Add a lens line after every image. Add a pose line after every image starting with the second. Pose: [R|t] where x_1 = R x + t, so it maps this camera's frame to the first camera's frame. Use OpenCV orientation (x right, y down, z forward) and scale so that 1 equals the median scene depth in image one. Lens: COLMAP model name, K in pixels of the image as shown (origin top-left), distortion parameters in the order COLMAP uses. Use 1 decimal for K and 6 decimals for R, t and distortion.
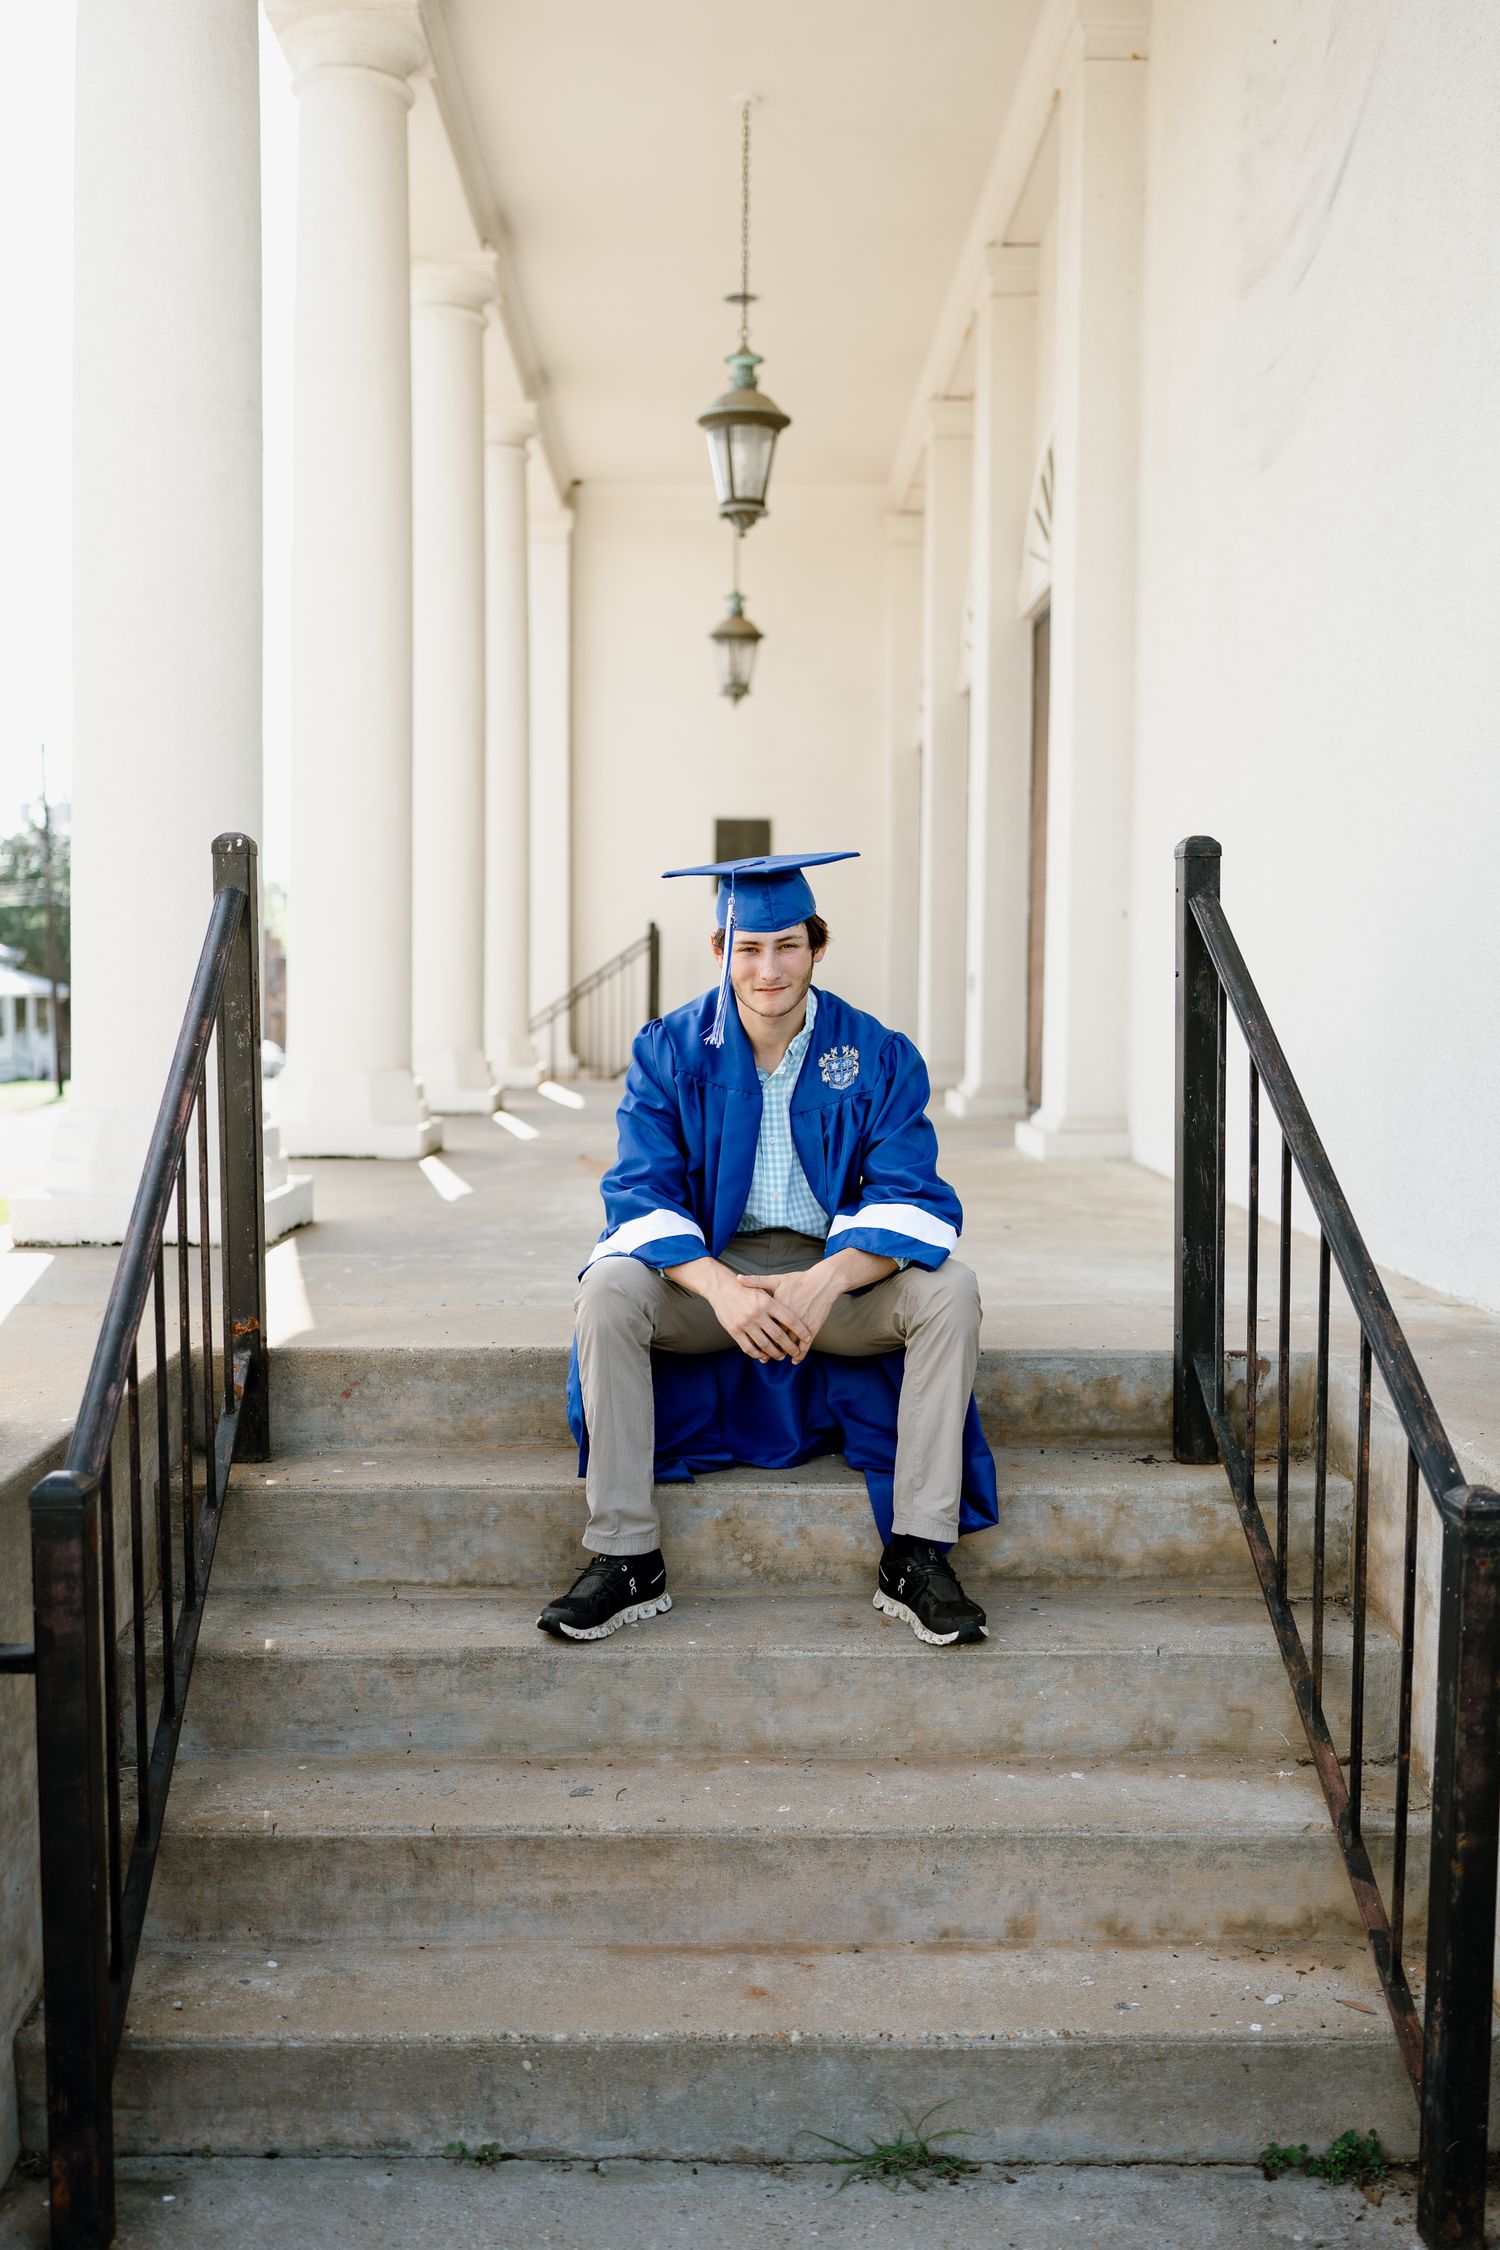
lens RADIAL K [[3343.7, 0, 769.8], [0, 3343.7, 1173.9], [0, 0, 1]] dist [-0.002640, 0.002212]
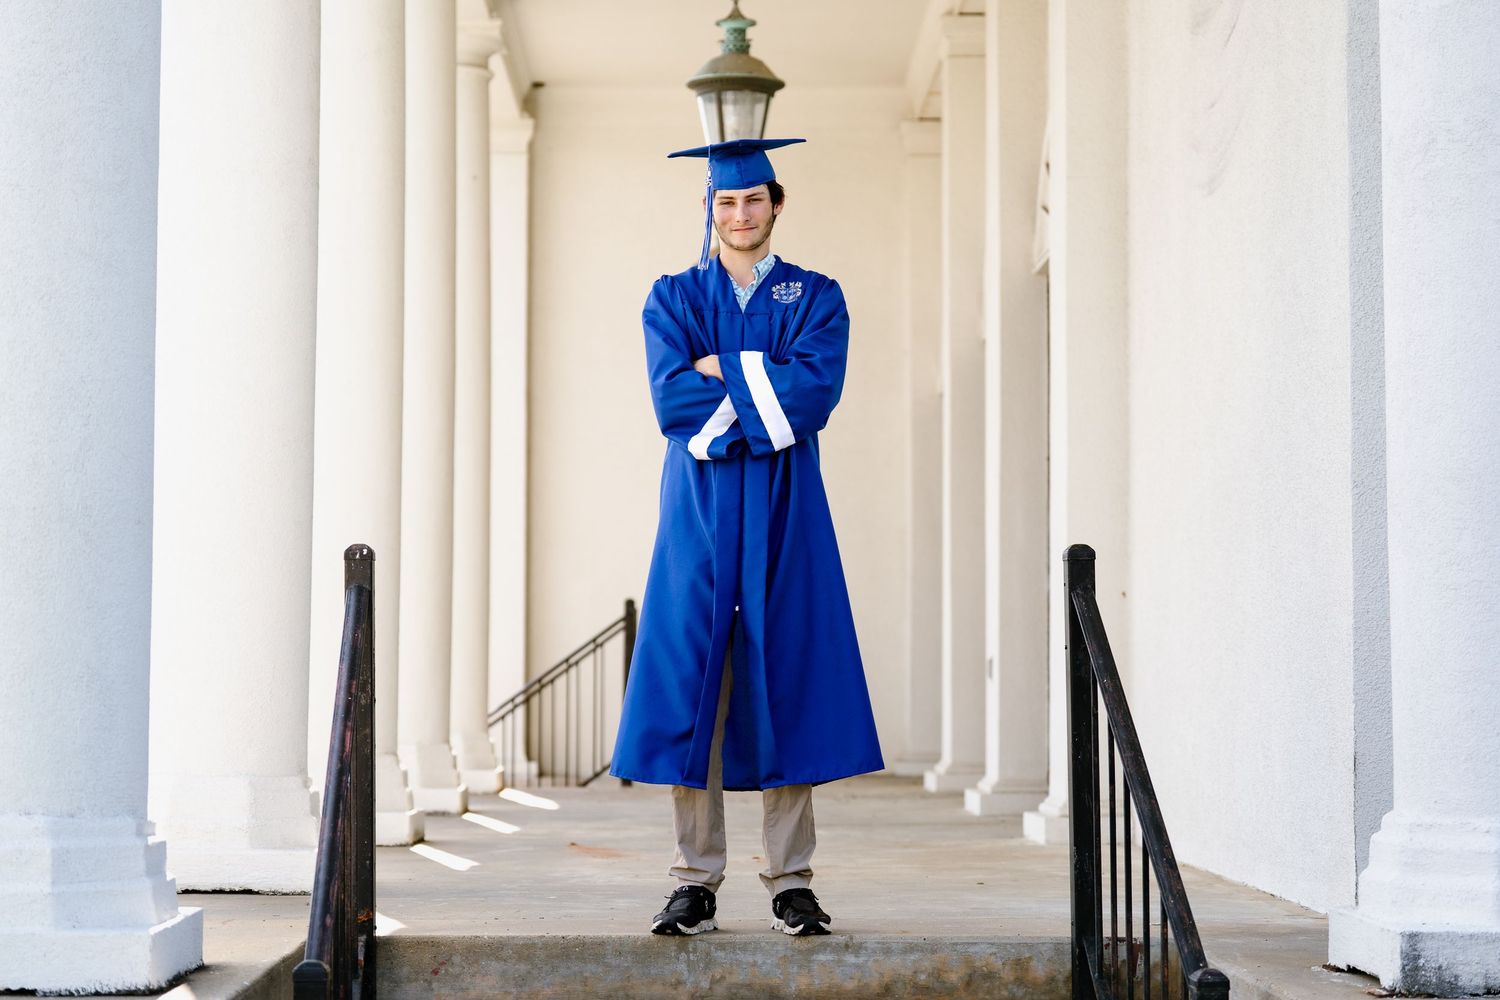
lens RADIAL K [[2063.1, 0, 744.2], [0, 2063.1, 560.1], [0, 0, 1]] dist [0.003715, 0.001378]
pose [[0.999975, -0.003344, -0.006308, -0.000841], [0.002697, 0.994979, -0.100044, -0.011669], [0.006611, 0.100025, 0.994963, 0.168062]]
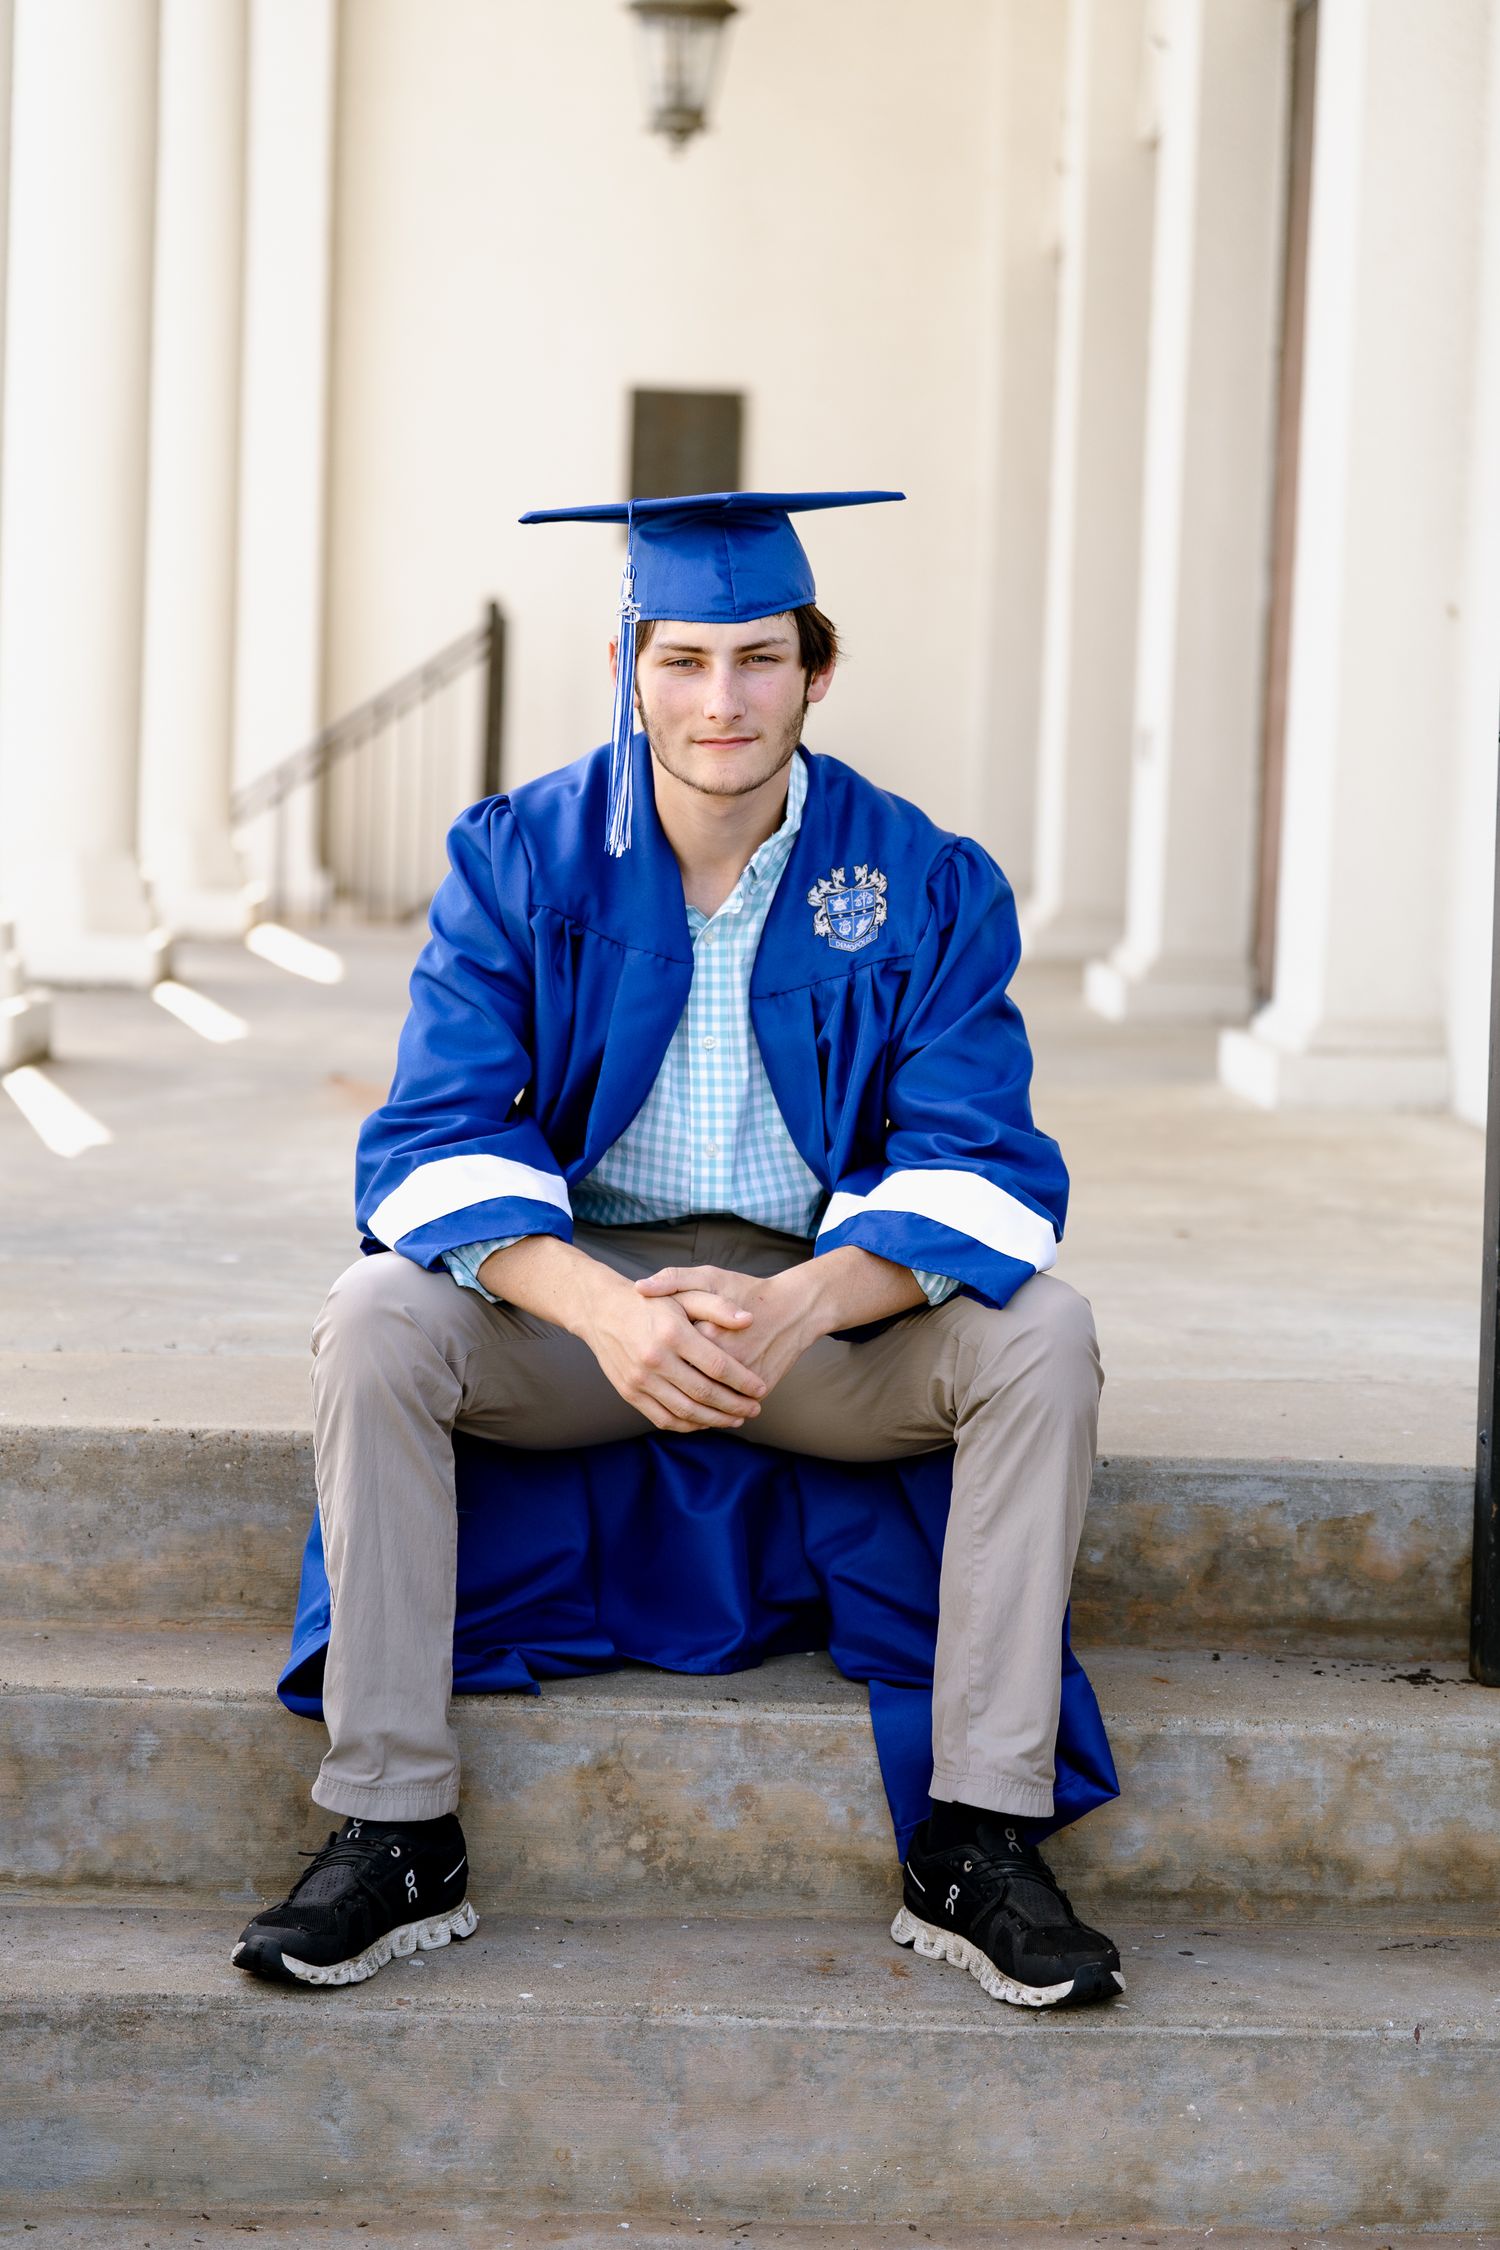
lens RADIAL K [[6248.5, 0, 760.8], [0, 6248.5, 1230.0], [0, 0, 1]] dist [0.041802, -0.596769]
pose [[0.999596, 0.025739, 0.012028, -0.001791], [-0.025998, 0.999423, 0.021854, -0.001858], [-0.011458, -0.022158, 0.999689, 0.034170]]
